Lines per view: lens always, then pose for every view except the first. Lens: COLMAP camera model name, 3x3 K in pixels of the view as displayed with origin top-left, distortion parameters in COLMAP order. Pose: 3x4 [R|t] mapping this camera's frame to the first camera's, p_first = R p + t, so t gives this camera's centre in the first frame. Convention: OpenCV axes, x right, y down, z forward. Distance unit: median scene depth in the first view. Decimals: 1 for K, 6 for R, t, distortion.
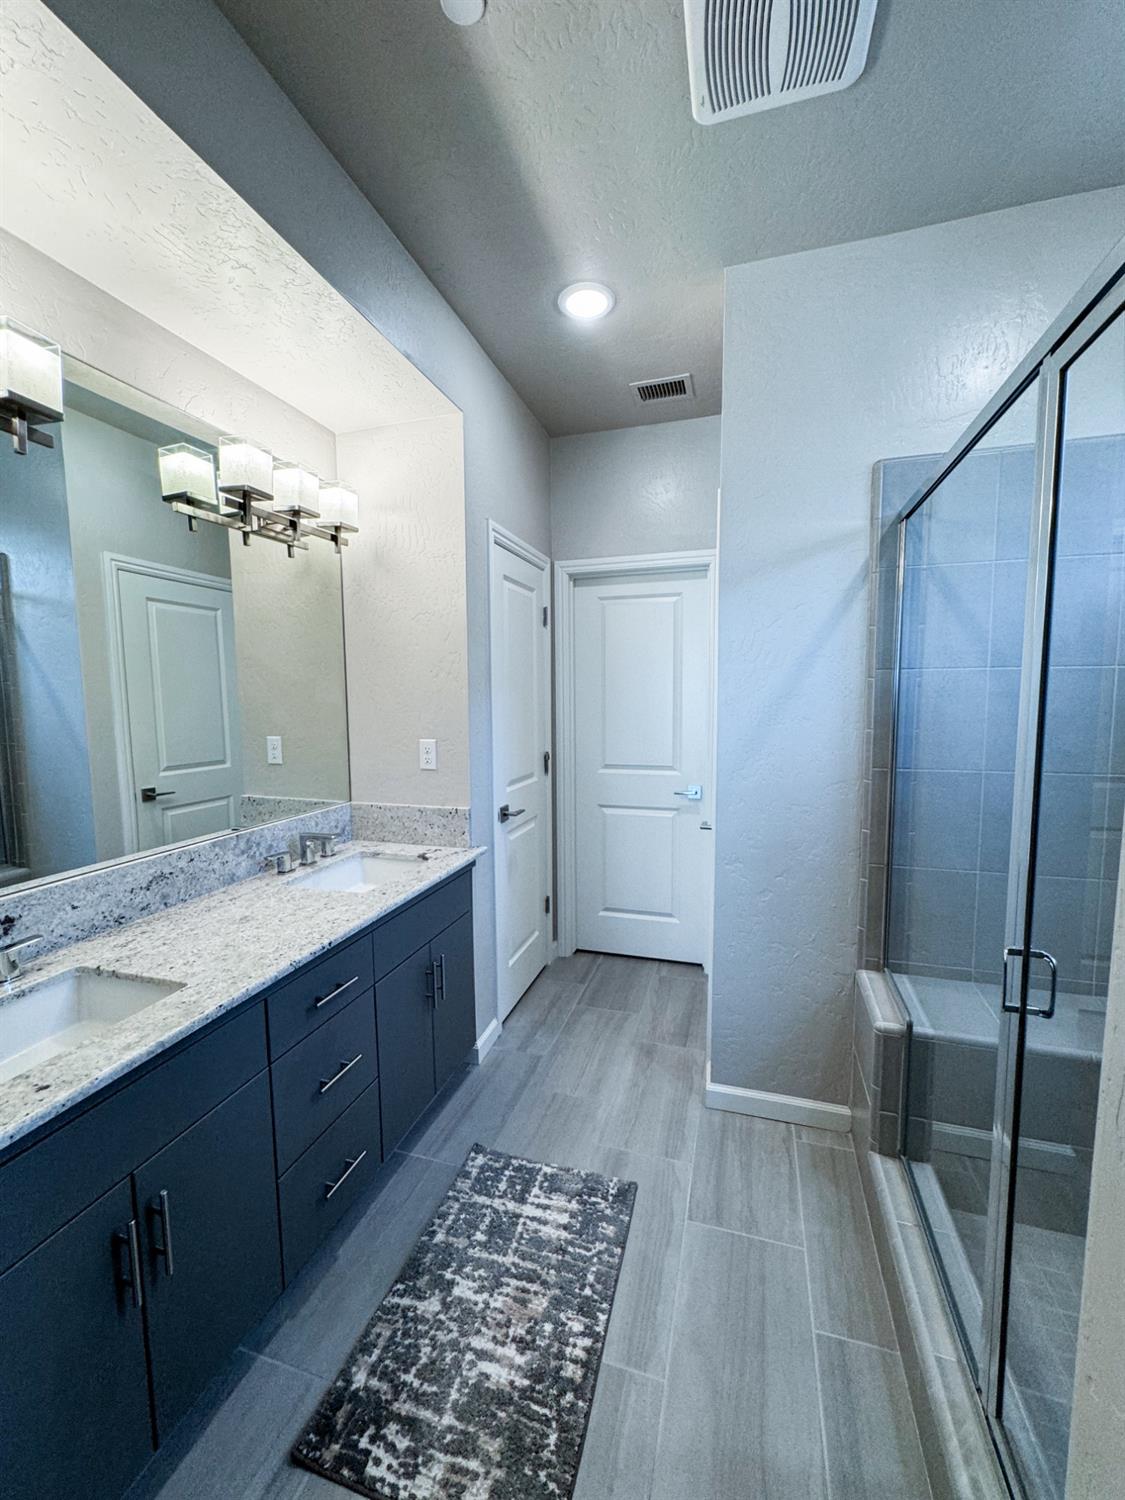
lens RADIAL K [[603.1, 0, 561.9], [0, 603.1, 751.3], [0, 0, 1]] dist [-0.005230, 0.001280]
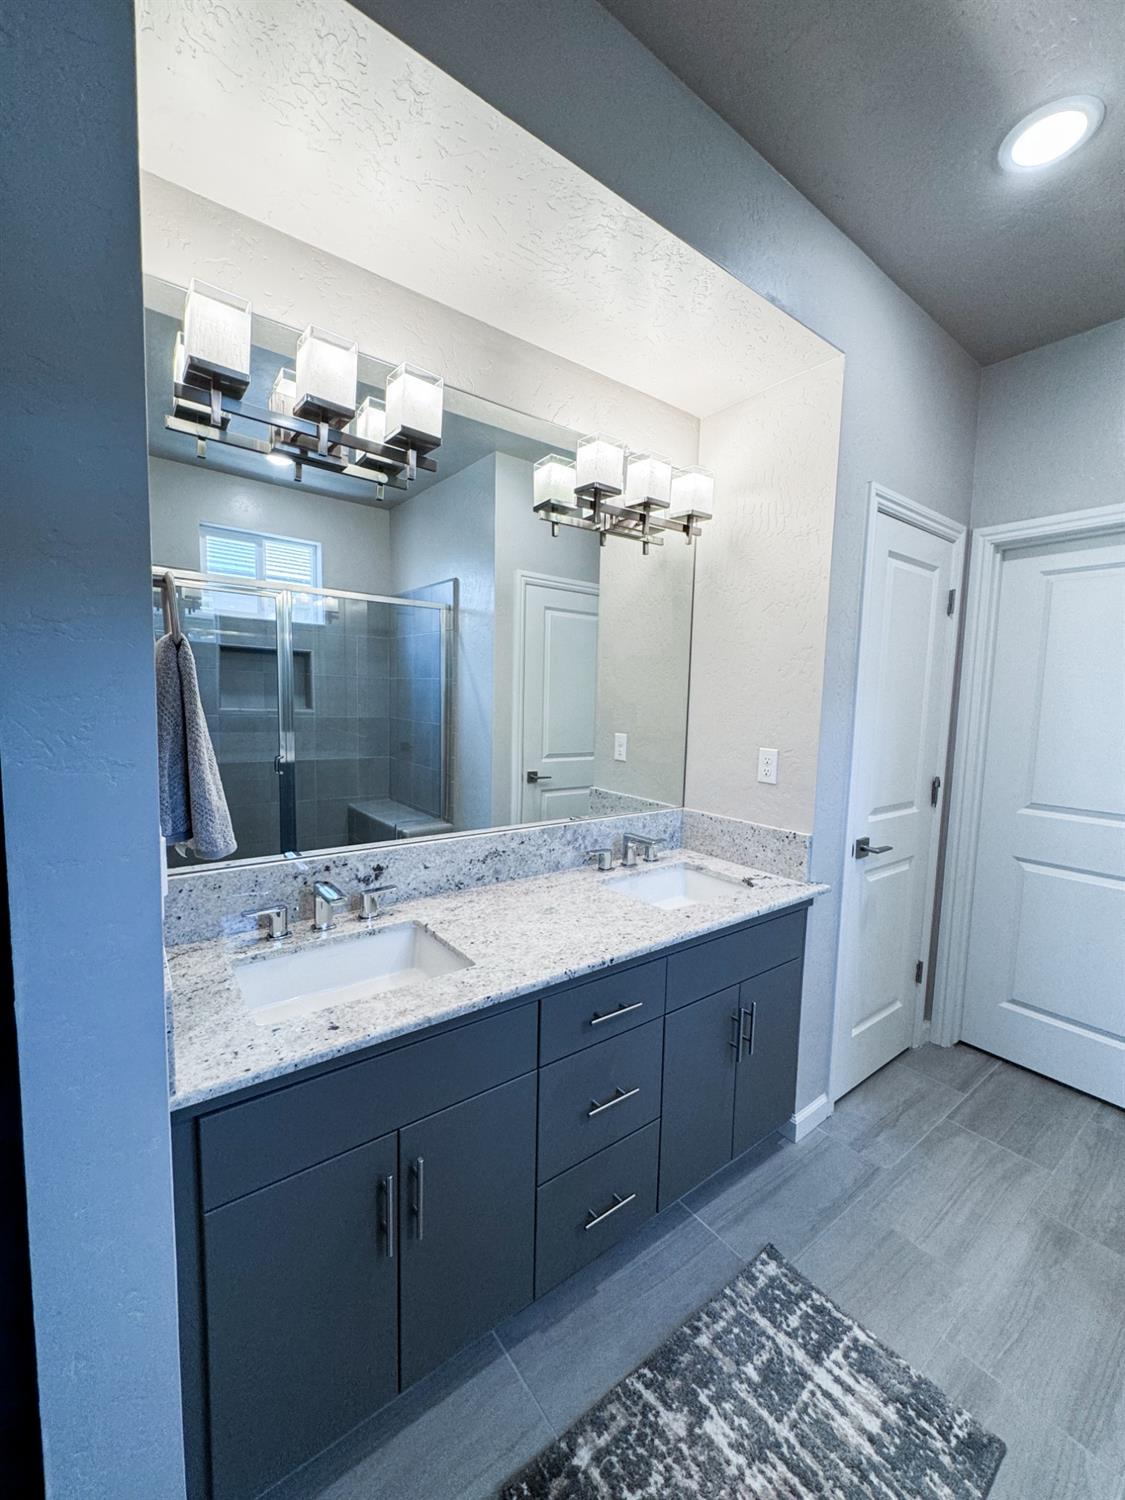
lens RADIAL K [[603.1, 0, 559.6], [0, 603.1, 749.9], [0, 0, 1]] dist [-0.005230, 0.001280]
pose [[0.810937, 0.082015, -0.579357, 0.045156], [-0.088072, 0.995957, 0.017713, -0.008261], [0.578468, 0.036661, 0.814881, 0.149279]]
